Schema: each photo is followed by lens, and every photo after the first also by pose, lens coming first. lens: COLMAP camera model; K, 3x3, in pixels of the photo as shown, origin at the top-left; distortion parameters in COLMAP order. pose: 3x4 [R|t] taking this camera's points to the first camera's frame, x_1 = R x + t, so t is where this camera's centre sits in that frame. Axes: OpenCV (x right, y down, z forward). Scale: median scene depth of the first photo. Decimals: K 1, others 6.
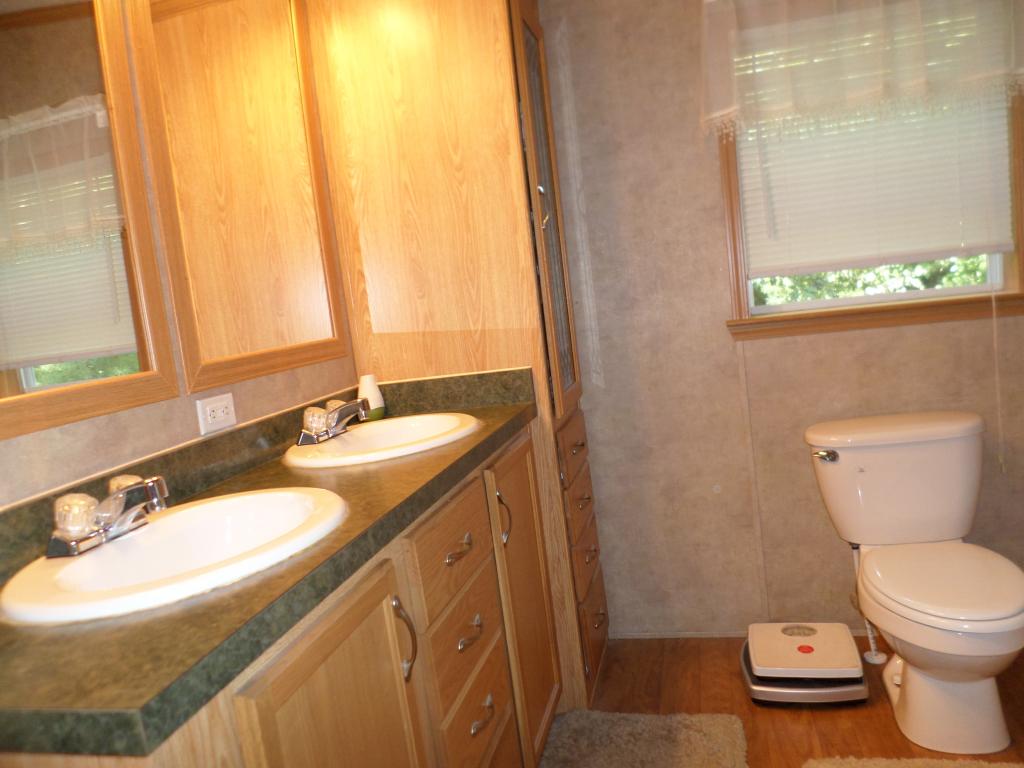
lens RADIAL K [[785.0, 0, 520.2], [0, 785.0, 380.3], [0, 0, 1]] dist [-0.014472, -0.012303]
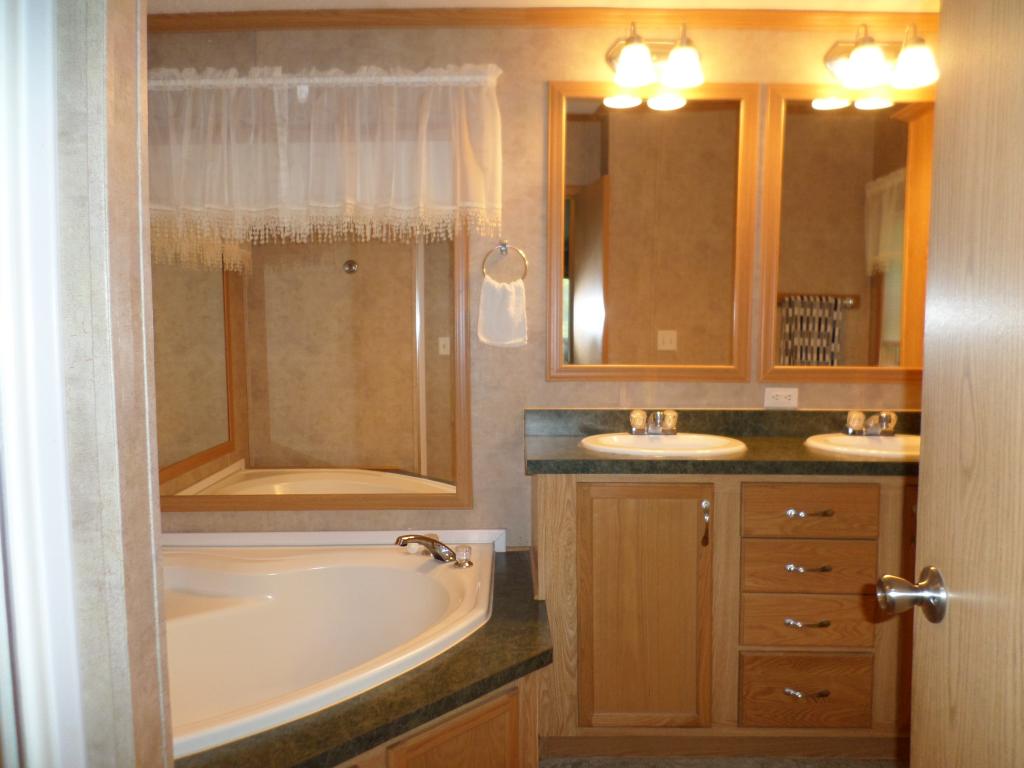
lens RADIAL K [[785.0, 0, 517.8], [0, 785.0, 386.7], [0, 0, 1]] dist [-0.014472, -0.012303]
pose [[0.256112, 0.215130, -0.942404, 0.777642], [-0.148724, 0.972082, 0.181487, -0.150420], [0.955138, 0.093677, 0.280957, -0.019384]]
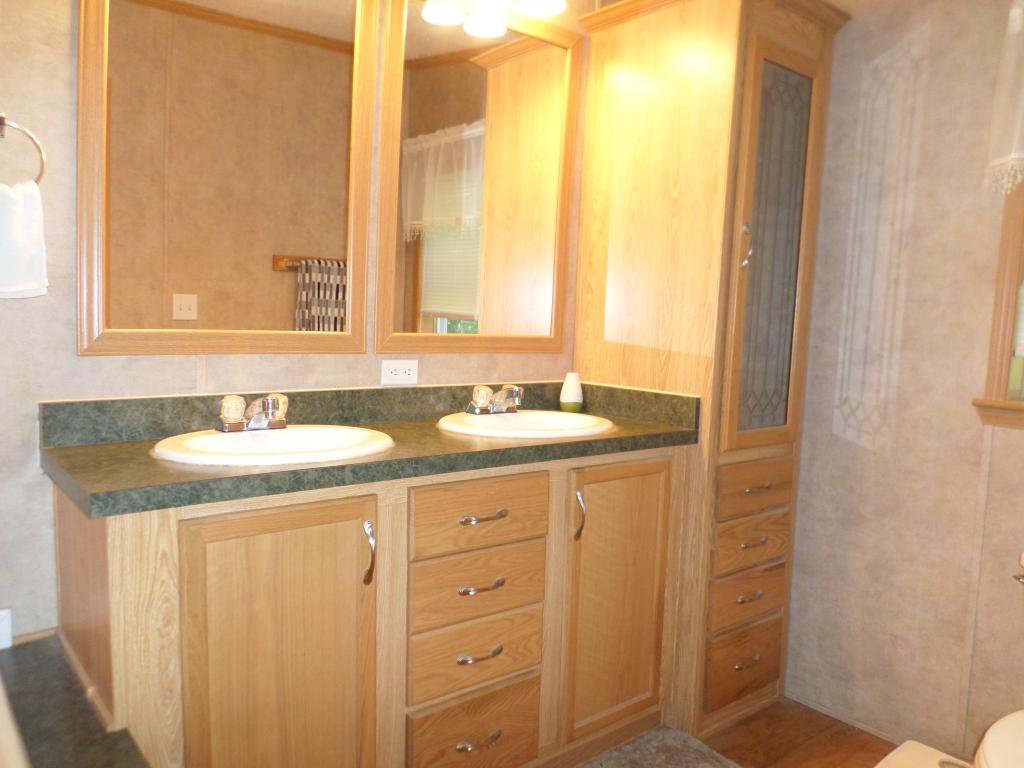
lens RADIAL K [[785.0, 0, 497.4], [0, 785.0, 380.5], [0, 0, 1]] dist [-0.014472, -0.012303]
pose [[0.785996, 0.209771, -0.581555, 0.393849], [-0.204509, 0.975939, 0.075626, -0.060149], [0.583426, 0.059491, 0.809984, -0.002997]]
